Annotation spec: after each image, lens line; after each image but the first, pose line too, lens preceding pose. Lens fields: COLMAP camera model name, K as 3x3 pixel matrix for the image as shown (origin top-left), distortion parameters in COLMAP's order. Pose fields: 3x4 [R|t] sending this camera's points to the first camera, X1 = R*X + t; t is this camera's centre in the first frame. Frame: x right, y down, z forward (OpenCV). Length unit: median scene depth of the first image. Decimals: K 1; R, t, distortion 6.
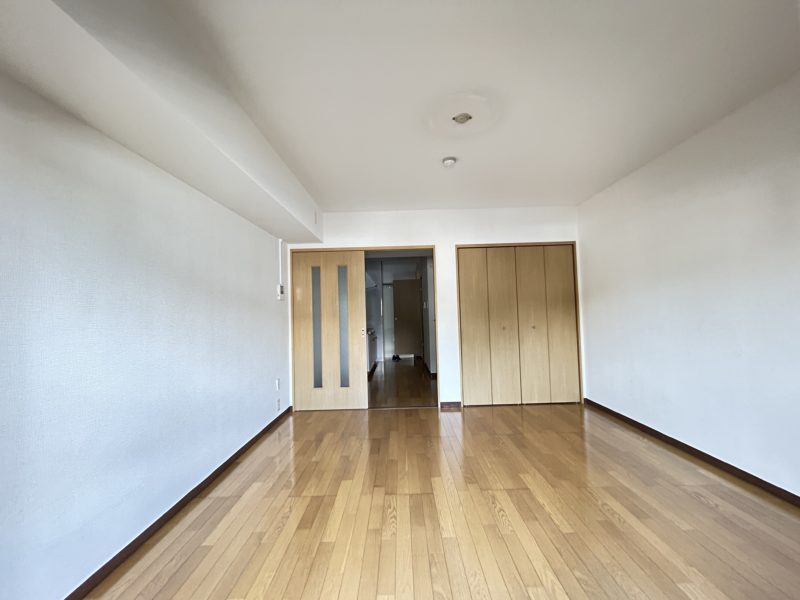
lens RADIAL K [[325.4, 0, 400.0], [0, 325.4, 300.0], [0, 0, 1]] dist [0.001332, 0.000276]
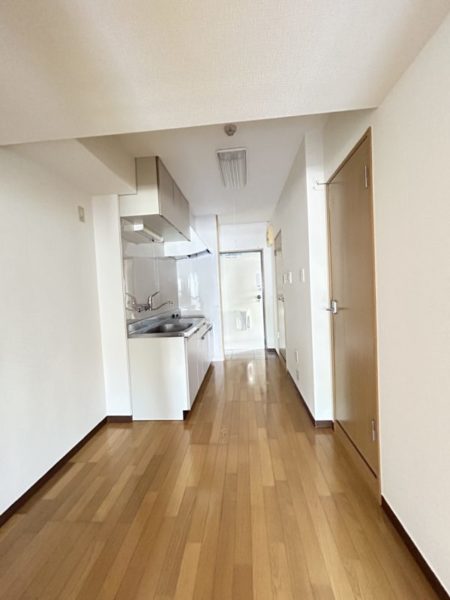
lens RADIAL K [[244.1, 0, 225.0], [0, 244.1, 300.0], [0, 0, 1]] dist [0.001332, 0.000276]
pose [[0.996933, -0.017561, -0.076269, -0.008305], [0.024024, 0.996120, 0.084668, 0.026485], [0.074486, -0.086240, 0.993486, 0.970982]]
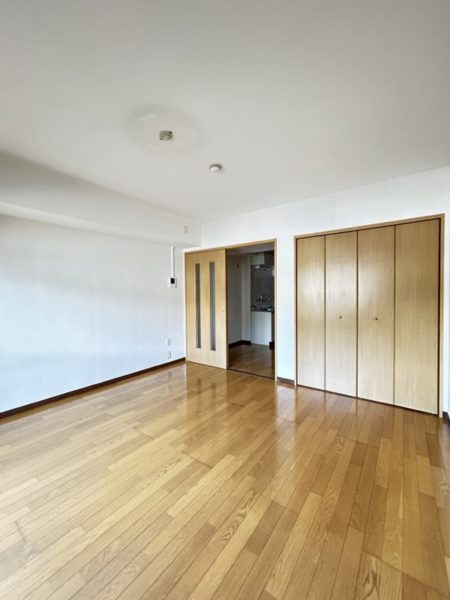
lens RADIAL K [[244.1, 0, 225.0], [0, 244.1, 300.0], [0, 0, 1]] dist [0.001332, 0.000276]
pose [[0.807279, 0.037178, -0.588998, 0.475865], [0.009316, 0.997087, 0.075706, -0.024598], [0.590096, -0.066603, 0.804581, 0.213075]]
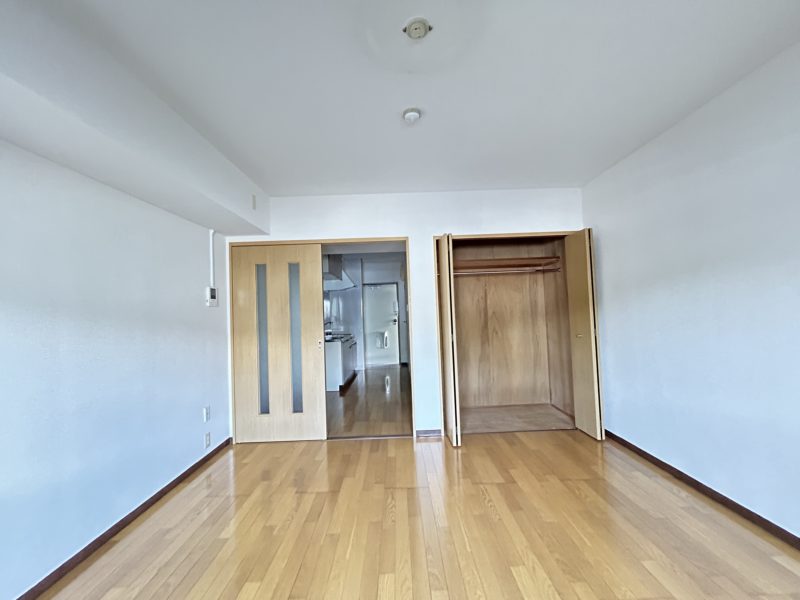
lens RADIAL K [[325.4, 0, 400.0], [0, 325.4, 300.0], [0, 0, 1]] dist [0.001332, 0.000276]
pose [[0.999892, -0.009123, 0.011557, 0.078013], [0.009094, 0.999955, 0.002579, -0.012612], [-0.011580, -0.002473, 0.999930, 0.191782]]
